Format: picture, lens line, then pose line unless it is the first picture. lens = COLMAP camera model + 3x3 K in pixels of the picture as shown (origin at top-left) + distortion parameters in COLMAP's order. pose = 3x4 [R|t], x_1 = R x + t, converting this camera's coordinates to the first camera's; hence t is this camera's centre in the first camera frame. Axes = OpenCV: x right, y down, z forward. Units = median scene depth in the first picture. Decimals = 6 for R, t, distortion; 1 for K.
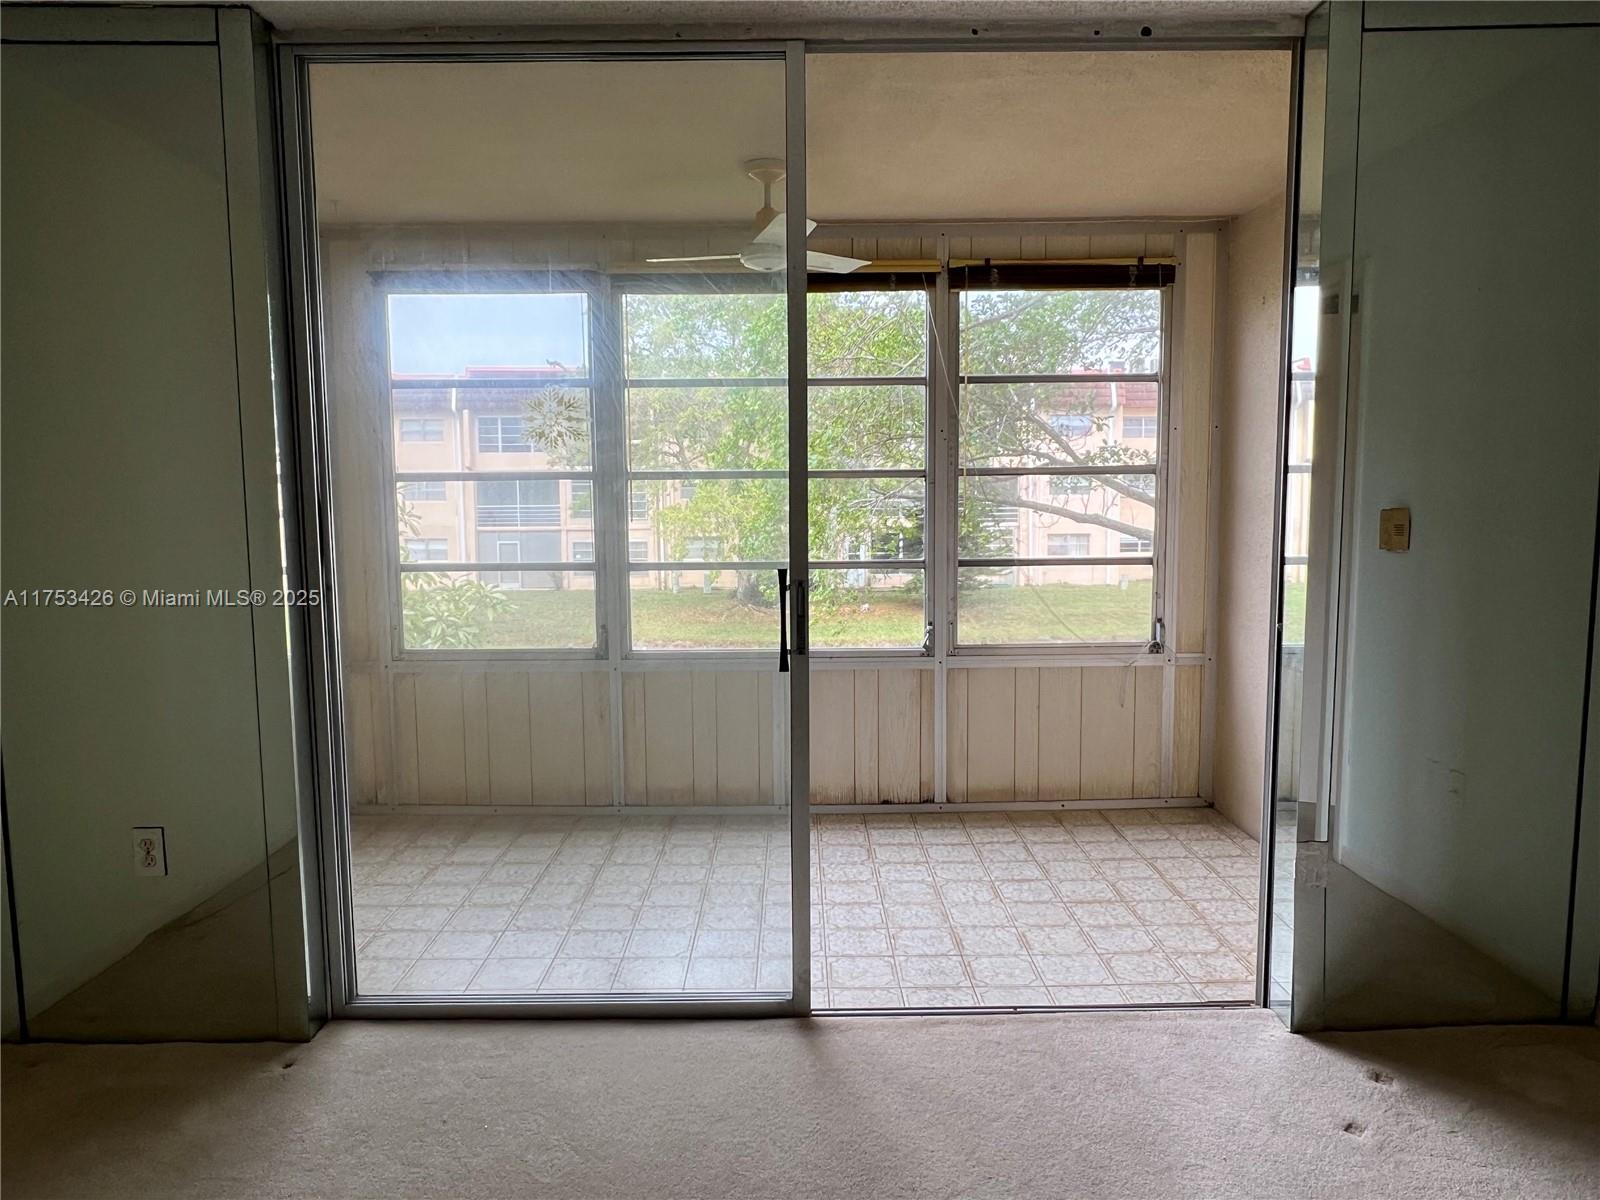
lens RADIAL K [[1046.3, 0, 792.2], [0, 1046.3, 602.3], [0, 0, 1]] dist [-0.007491, -0.000409]
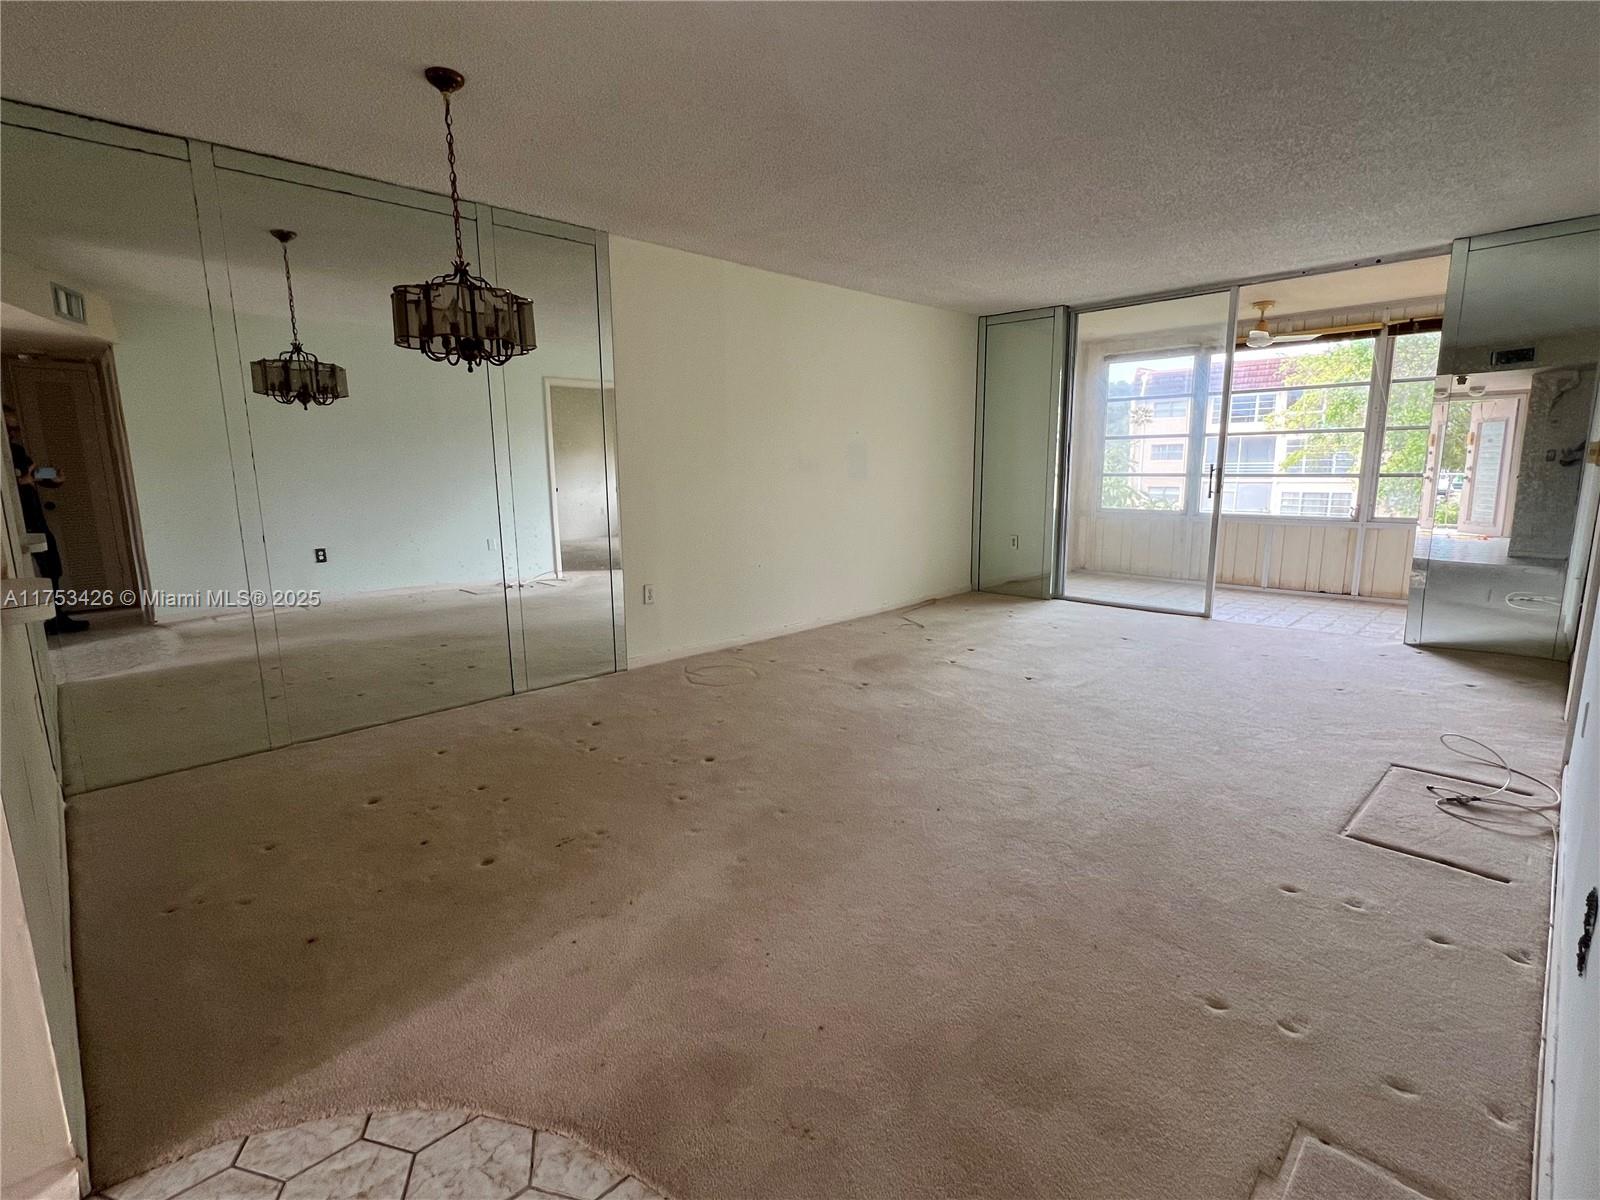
lens RADIAL K [[748.6, 0, 804.3], [0, 748.6, 594.8], [0, 0, 1]] dist [-0.000030, -0.000253]
pose [[0.703231, 0.123804, -0.700099, 0.419280], [-0.068128, 0.991925, 0.106977, 0.111373], [0.707690, -0.027534, 0.705987, -0.794216]]
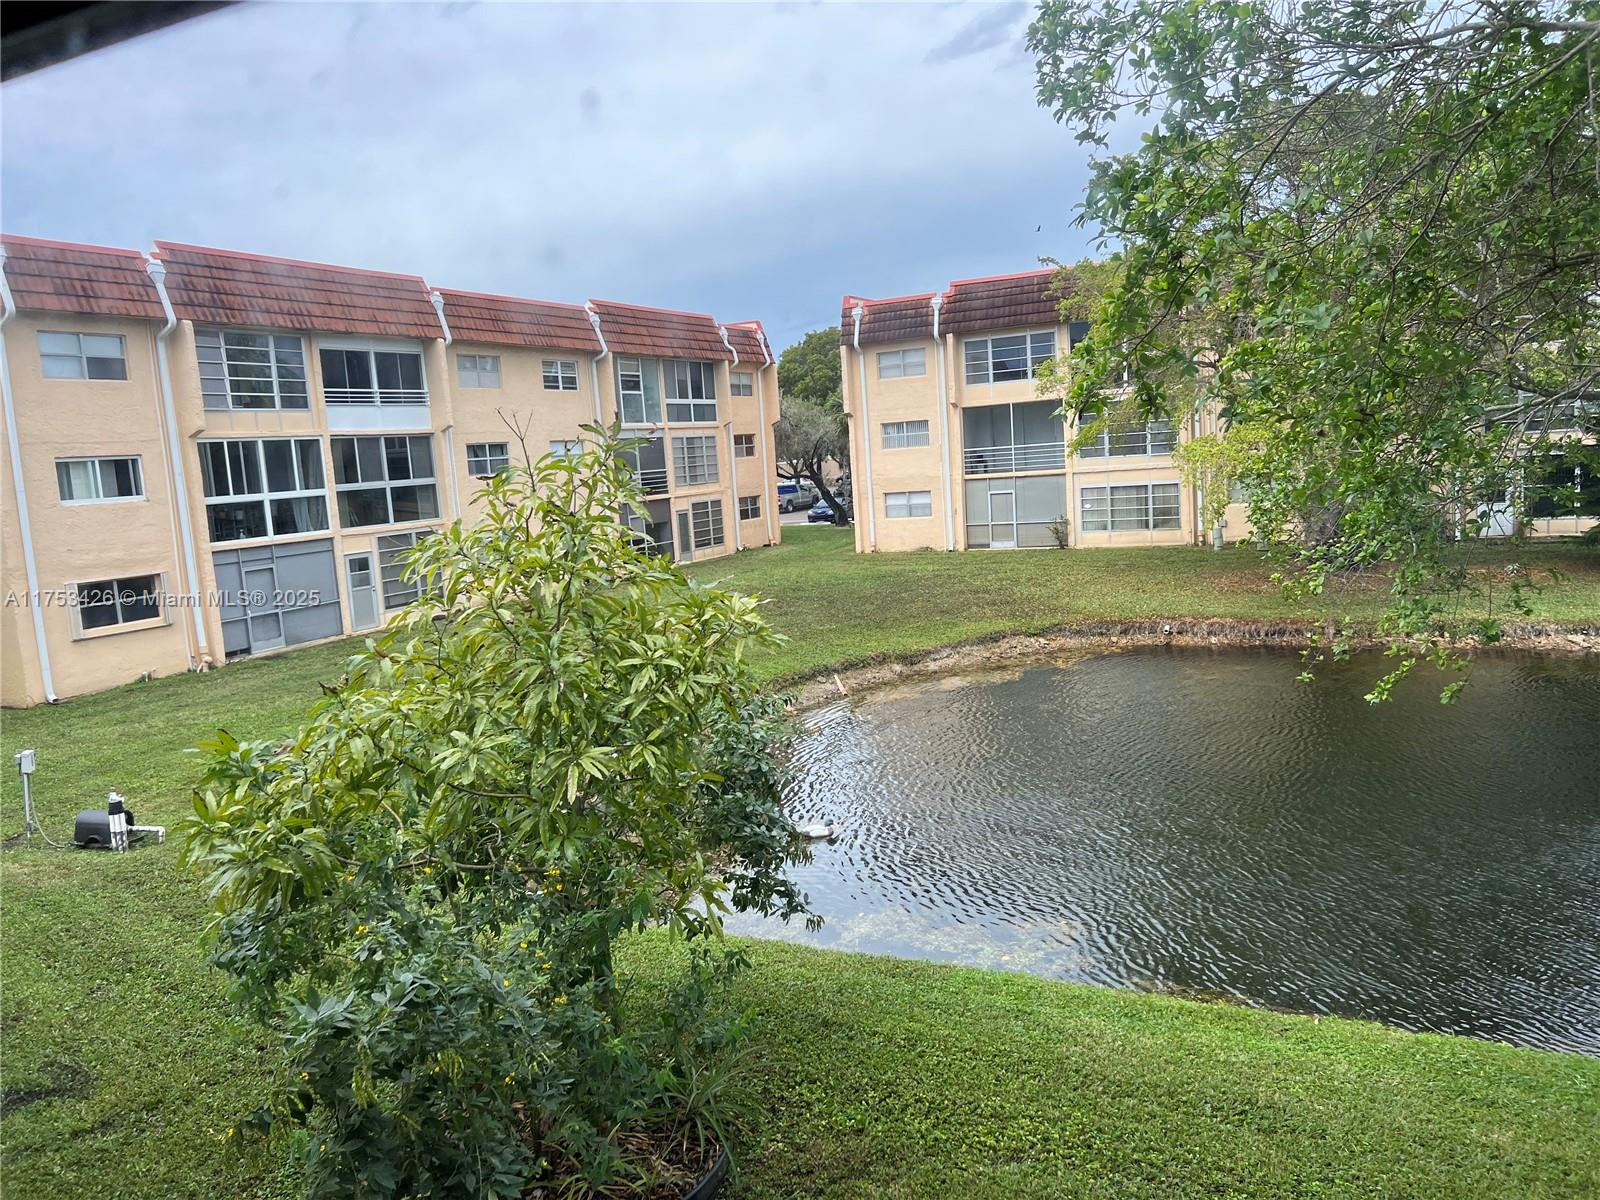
lens RADIAL K [[1192.5, 0, 795.2], [0, 1192.5, 599.8], [0, 0, 1]] dist [0.048081, -0.014942]
pose [[0.891457, 0.004285, -0.453084, 0.107597], [0.013408, 0.999268, 0.035832, -0.087726], [0.452906, -0.038018, 0.890747, 0.919965]]
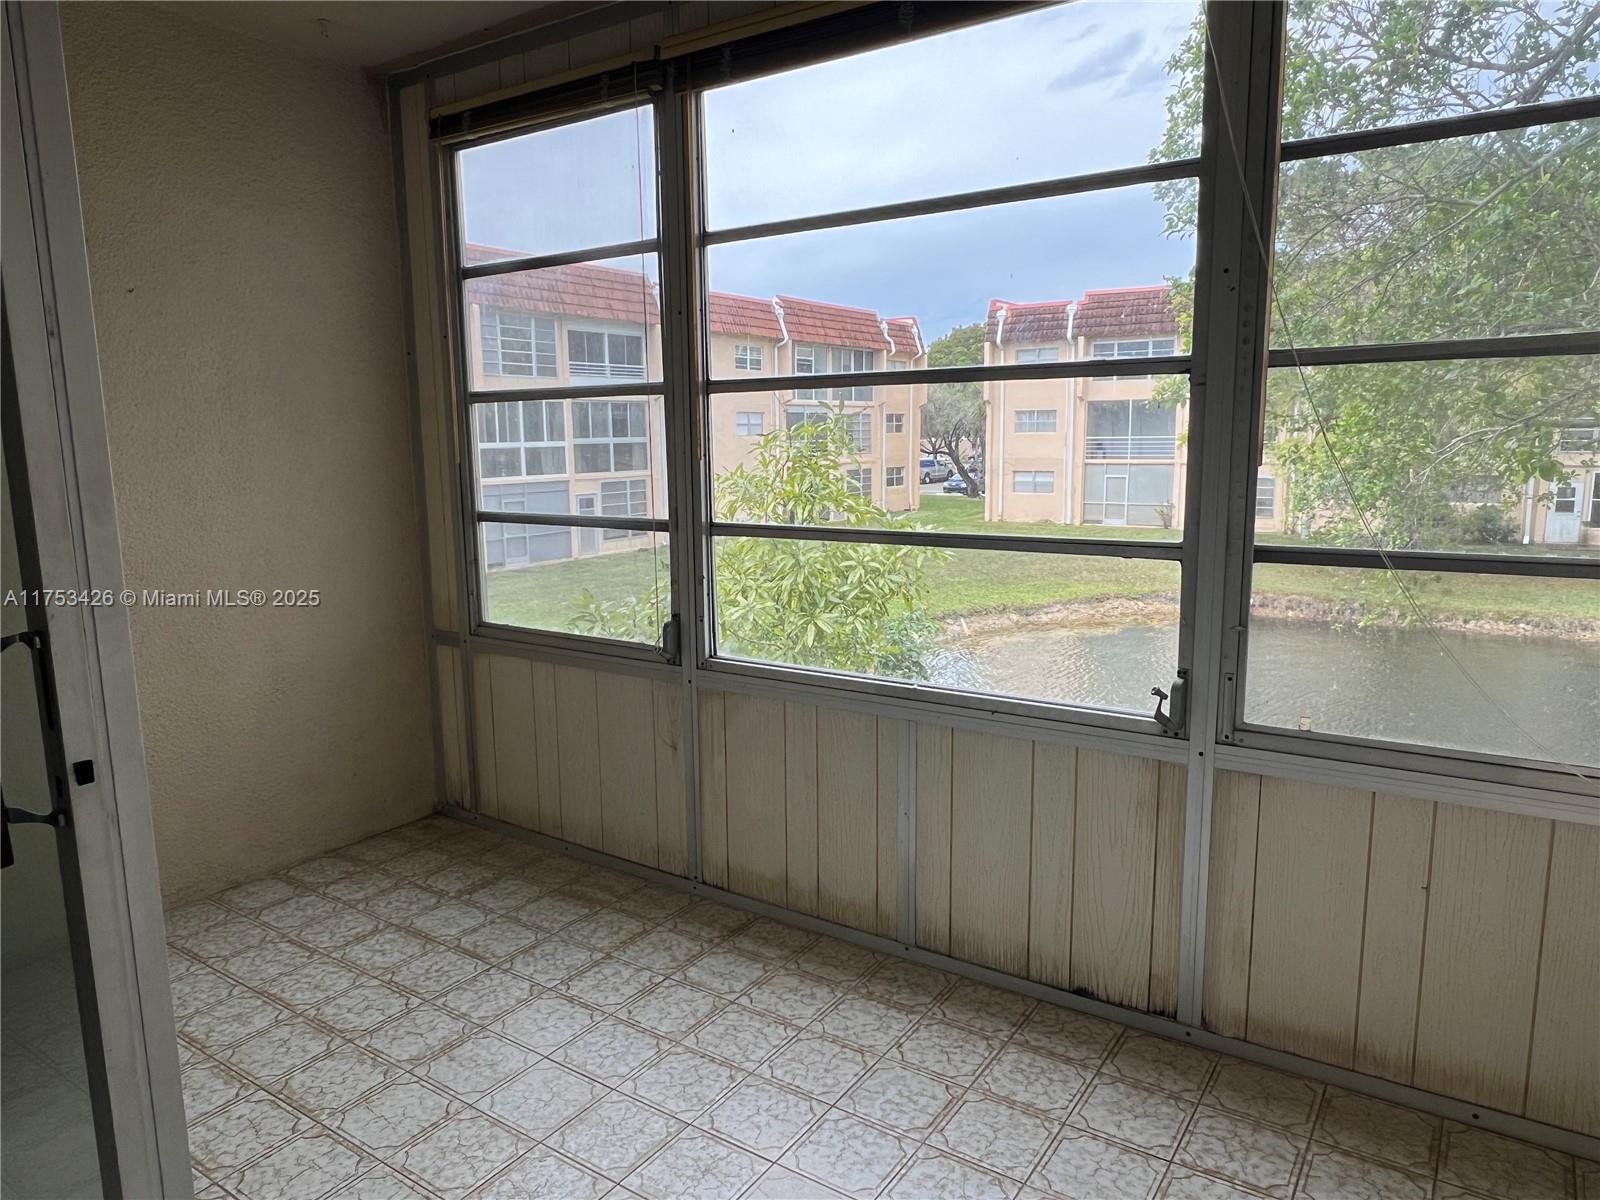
lens RADIAL K [[1046.3, 0, 792.1], [0, 1046.3, 597.3], [0, 0, 1]] dist [-0.007491, -0.000409]
pose [[0.825681, 0.084253, -0.557811, 0.255757], [-0.050660, 0.995863, 0.075430, -0.043738], [0.561858, -0.034023, 0.826533, 0.498307]]
